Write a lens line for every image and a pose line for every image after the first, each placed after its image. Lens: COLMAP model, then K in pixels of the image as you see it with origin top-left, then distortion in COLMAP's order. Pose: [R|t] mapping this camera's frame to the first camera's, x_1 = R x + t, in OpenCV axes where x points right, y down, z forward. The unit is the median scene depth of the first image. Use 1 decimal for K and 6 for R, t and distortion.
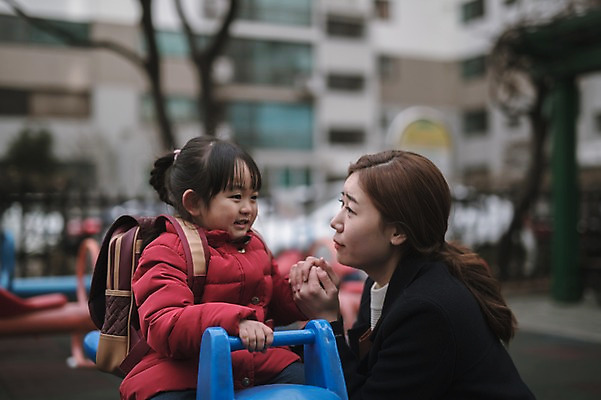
lens RADIAL K [[839.3, 0, 300.5], [0, 839.3, 200.0], [0, 0, 1]] dist [-0.007637, -0.045498]
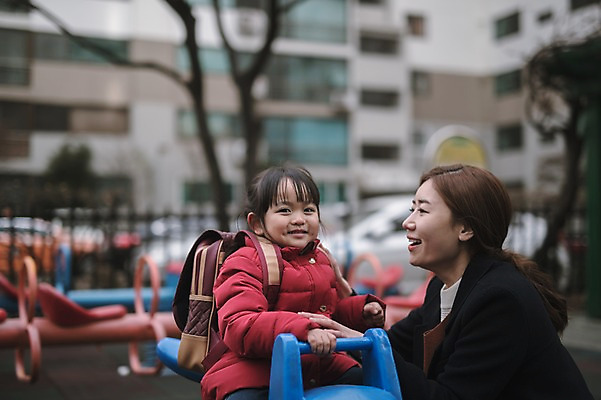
lens RADIAL K [[839.3, 0, 300.5], [0, 839.3, 200.0], [0, 0, 1]] dist [-0.007637, -0.045498]
pose [[0.999278, 0.004743, -0.037708, -0.007971], [-0.005396, 0.999837, -0.017252, -0.000926], [0.037620, 0.017443, 0.999140, -0.027666]]
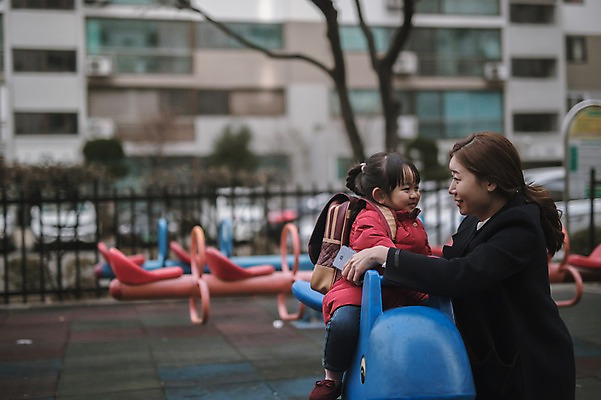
lens RADIAL K [[839.3, 0, 300.5], [0, 839.3, 200.0], [0, 0, 1]] dist [-0.007637, -0.045498]
pose [[0.974005, -0.017558, -0.225844, 0.027288], [0.020626, 0.999724, 0.011233, -0.000836], [0.225585, -0.015600, 0.974099, -0.124763]]
